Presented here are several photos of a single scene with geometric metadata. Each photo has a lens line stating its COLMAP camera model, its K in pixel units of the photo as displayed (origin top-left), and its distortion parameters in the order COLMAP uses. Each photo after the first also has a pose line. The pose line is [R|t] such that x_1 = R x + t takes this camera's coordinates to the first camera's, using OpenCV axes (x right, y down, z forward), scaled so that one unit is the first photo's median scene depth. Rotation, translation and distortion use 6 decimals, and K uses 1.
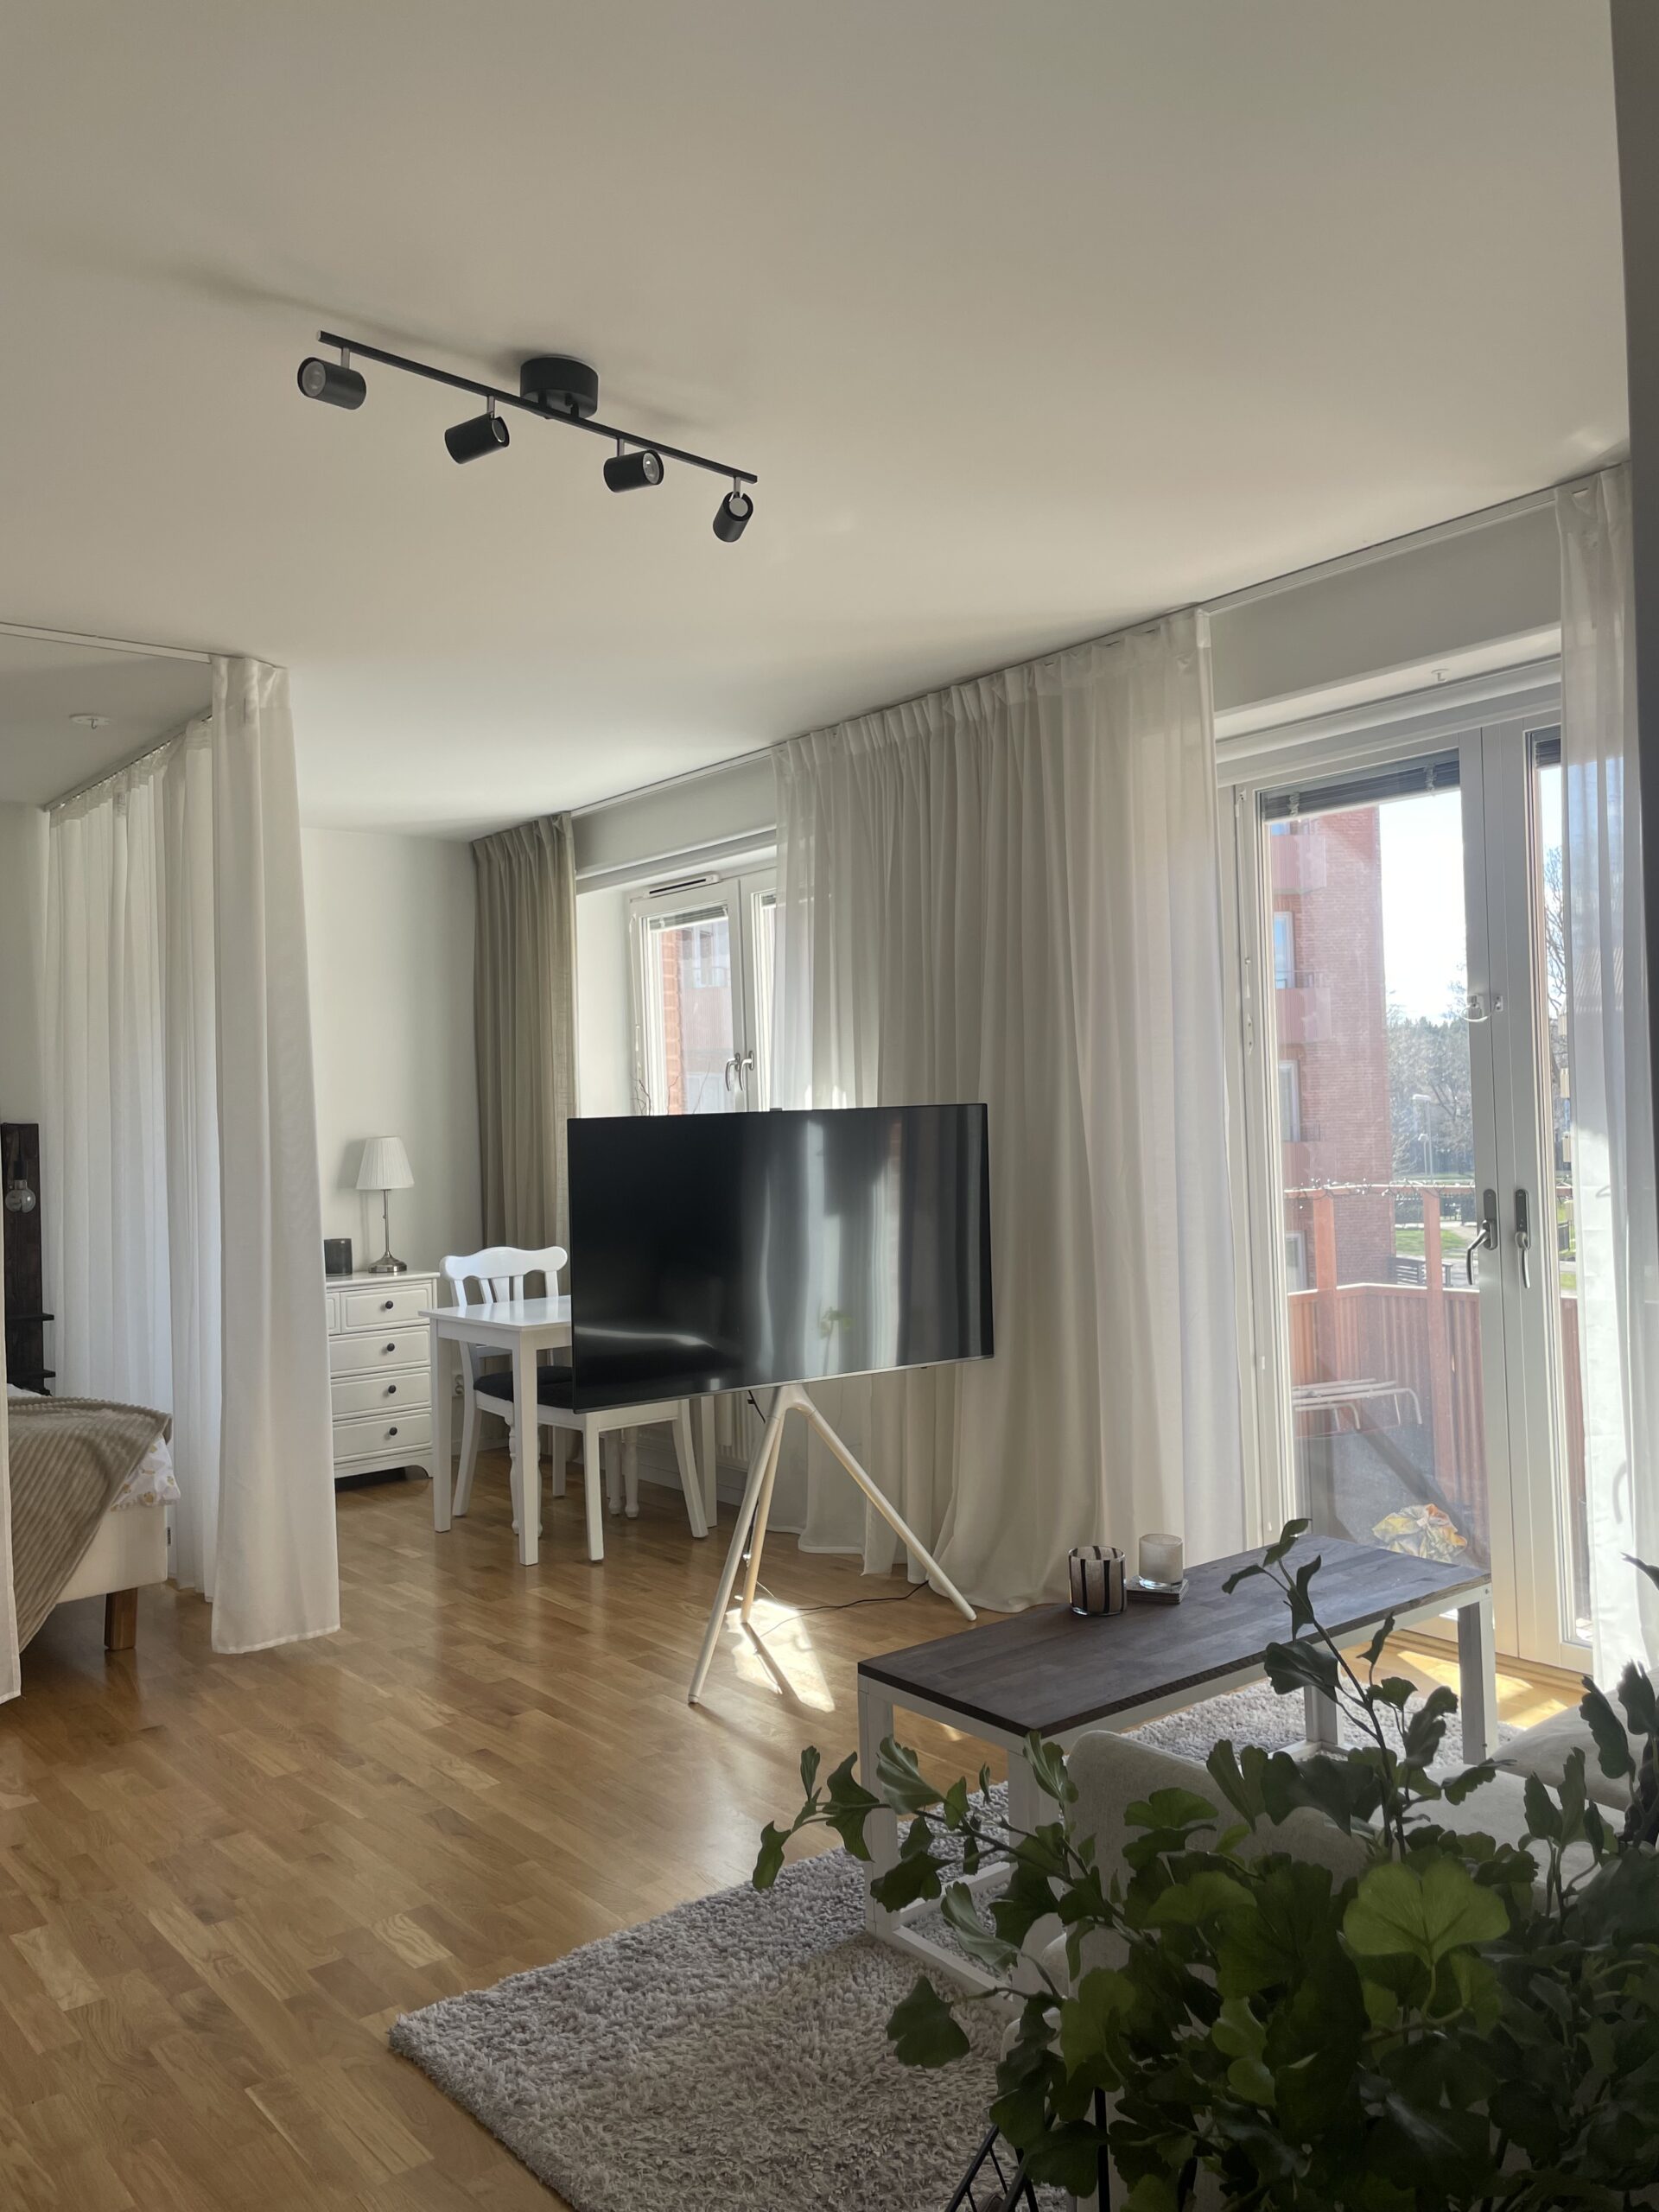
lens RADIAL K [[1688.6, 0, 823.9], [0, 1688.6, 1109.9], [0, 0, 1]] dist [0.090363, -0.004125]
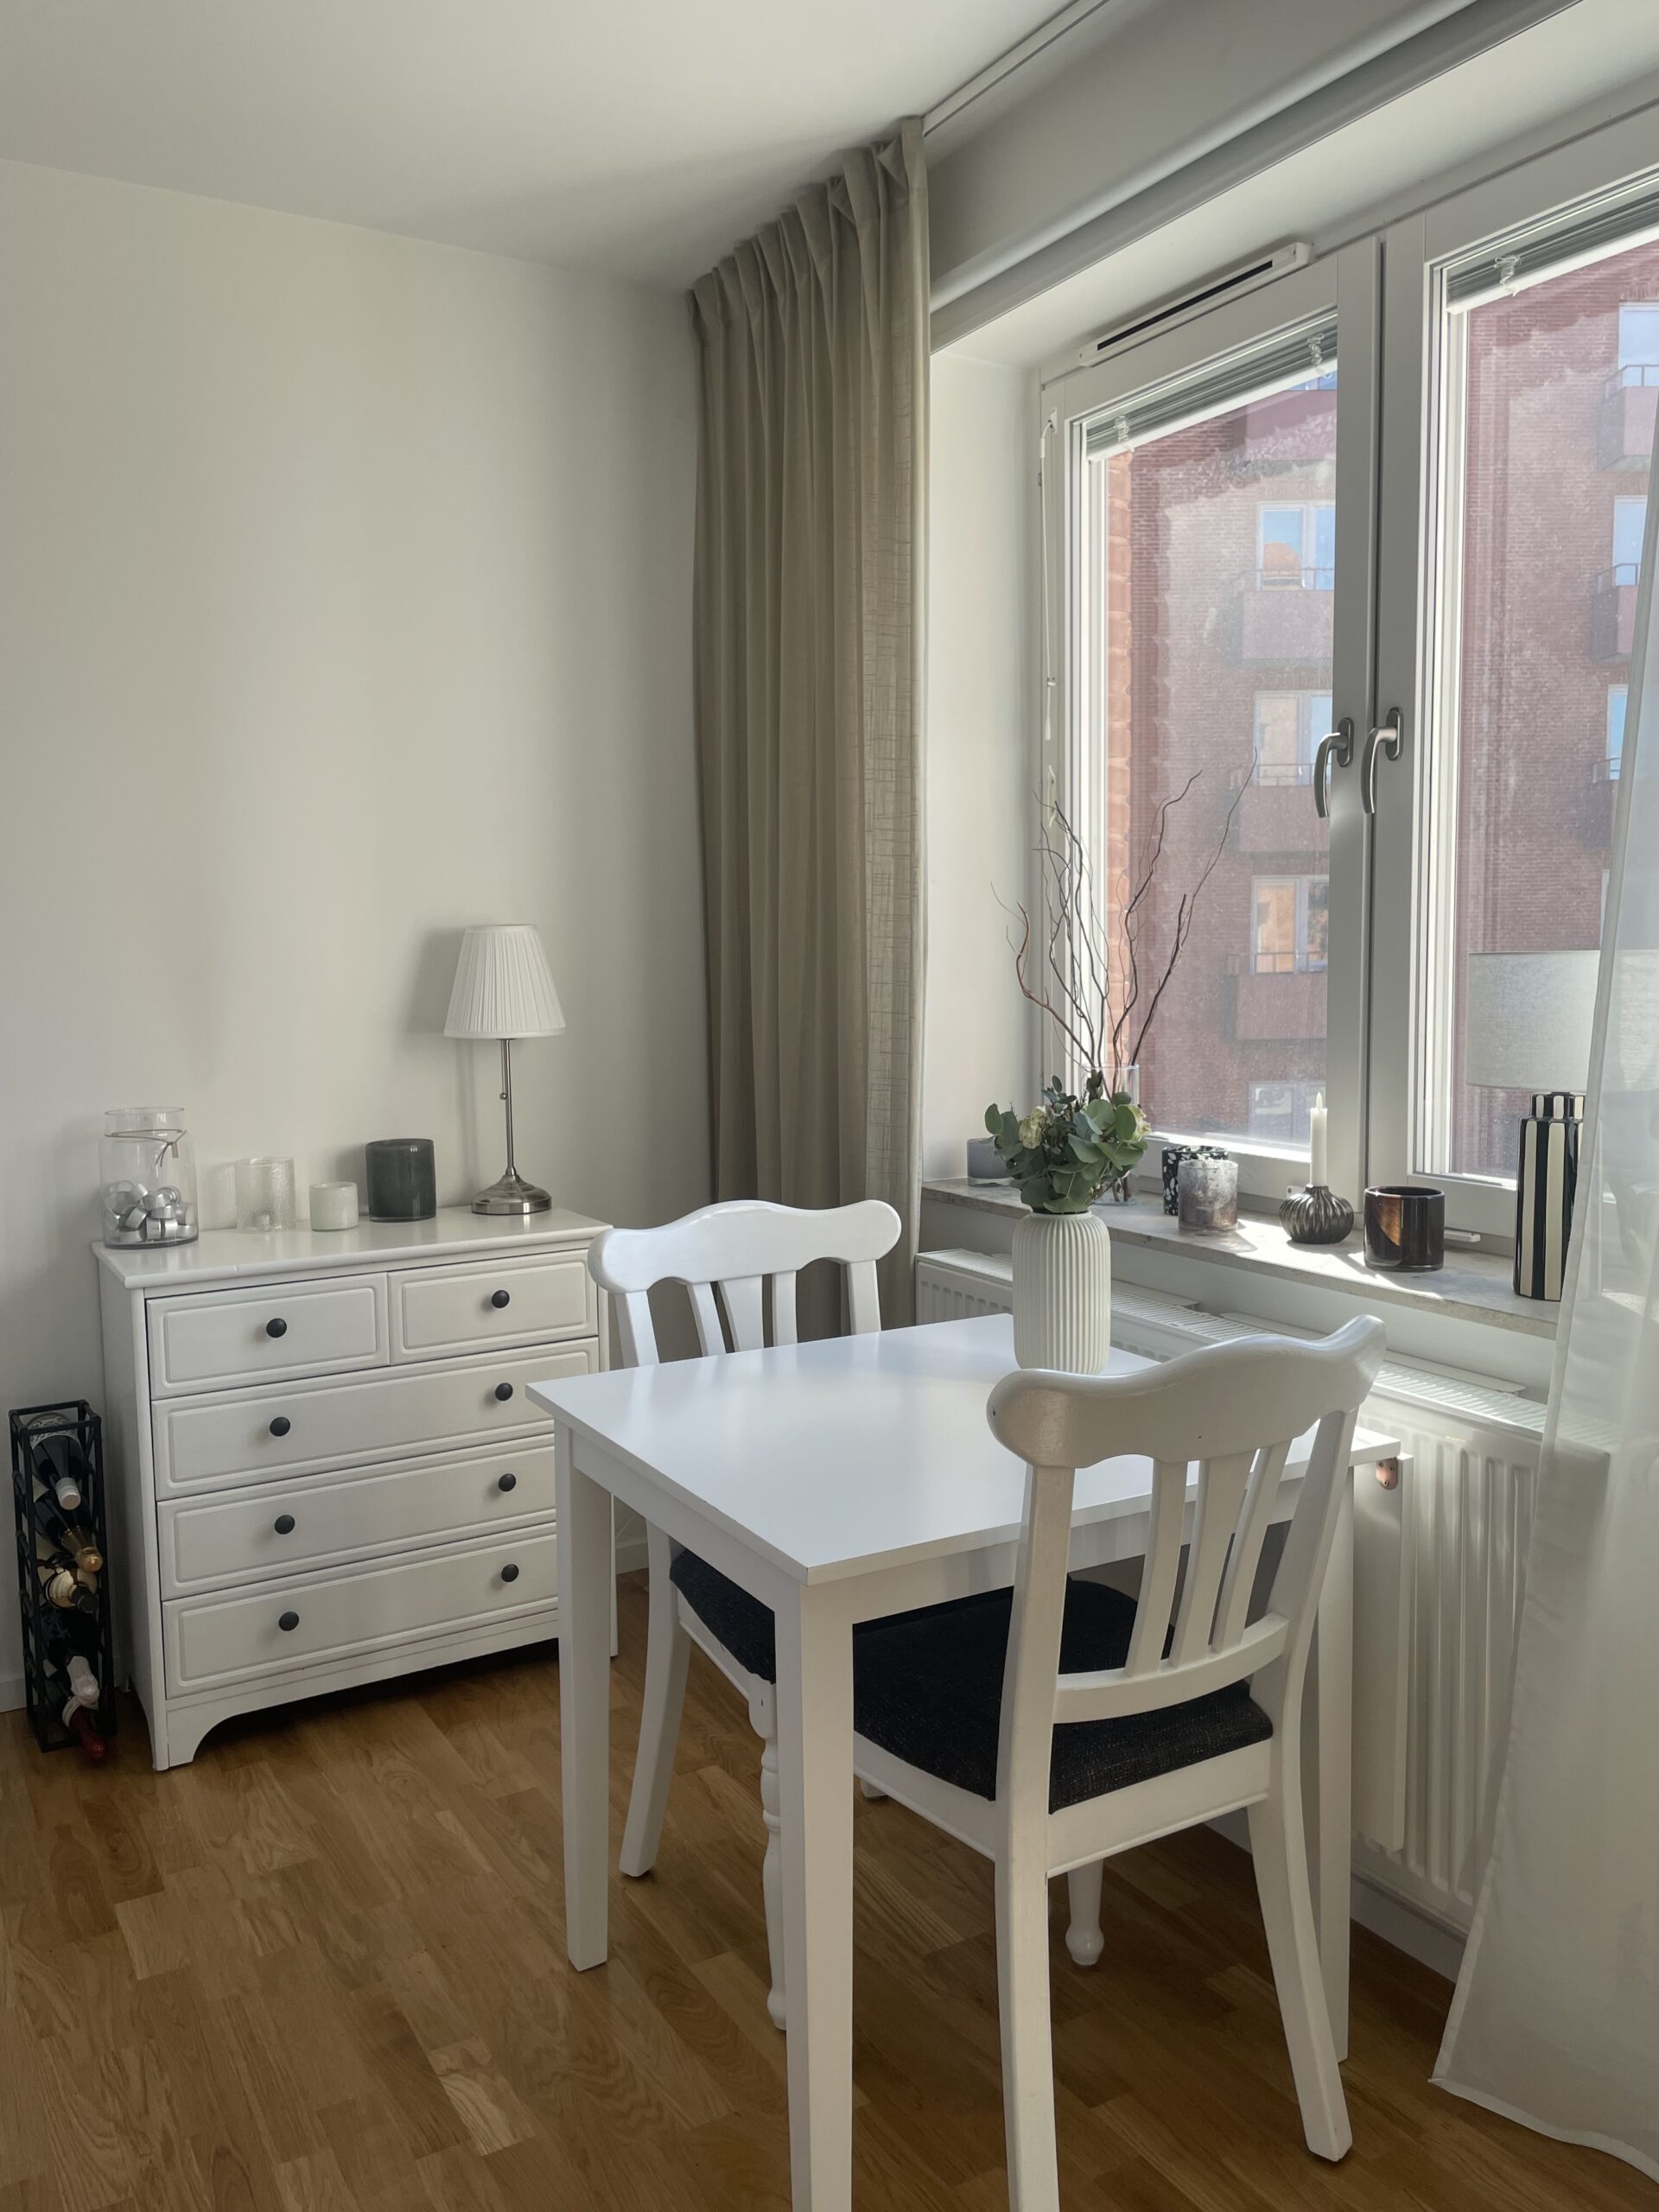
lens RADIAL K [[1688.6, 0, 823.9], [0, 1688.6, 1109.9], [0, 0, 1]] dist [0.090363, -0.004125]
pose [[0.989574, 0.032435, -0.140325, -0.107195], [-0.015971, 0.993016, 0.116897, 0.010911], [0.143136, -0.113437, 0.983181, 0.564411]]
